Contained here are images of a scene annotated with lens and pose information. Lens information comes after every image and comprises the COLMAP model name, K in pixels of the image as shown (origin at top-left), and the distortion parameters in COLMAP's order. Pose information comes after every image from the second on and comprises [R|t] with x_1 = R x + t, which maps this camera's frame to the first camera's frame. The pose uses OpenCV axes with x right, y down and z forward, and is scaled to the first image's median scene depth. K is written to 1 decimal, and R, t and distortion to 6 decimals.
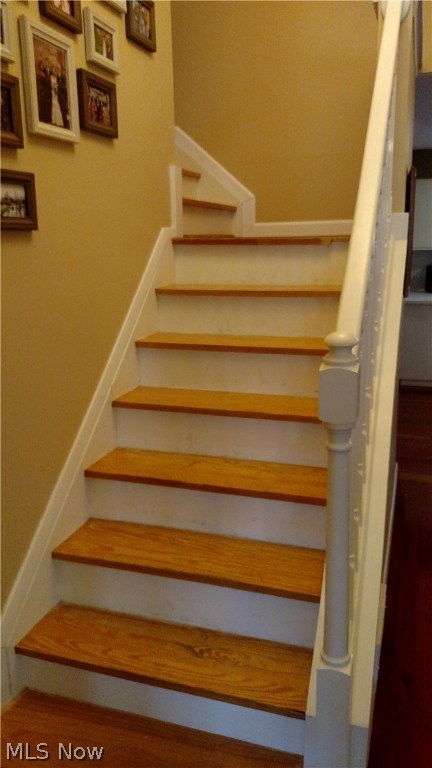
lens RADIAL K [[615.6, 0, 201.7], [0, 615.6, 393.9], [0, 0, 1]] dist [0.285273, -0.659463]
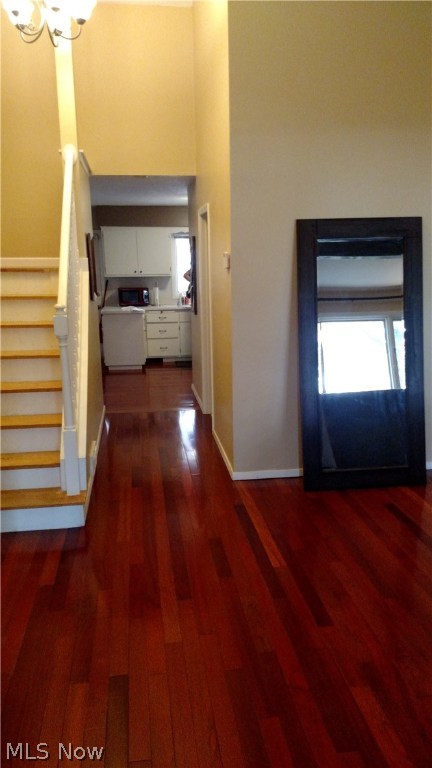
lens RADIAL K [[615.6, 0, 201.7], [0, 615.6, 393.9], [0, 0, 1]] dist [0.285273, -0.659463]
pose [[0.903389, -0.085942, 0.420122, -0.259298], [0.104400, 0.994312, -0.021091, 0.269980], [-0.415920, 0.062914, 0.907222, -1.118094]]
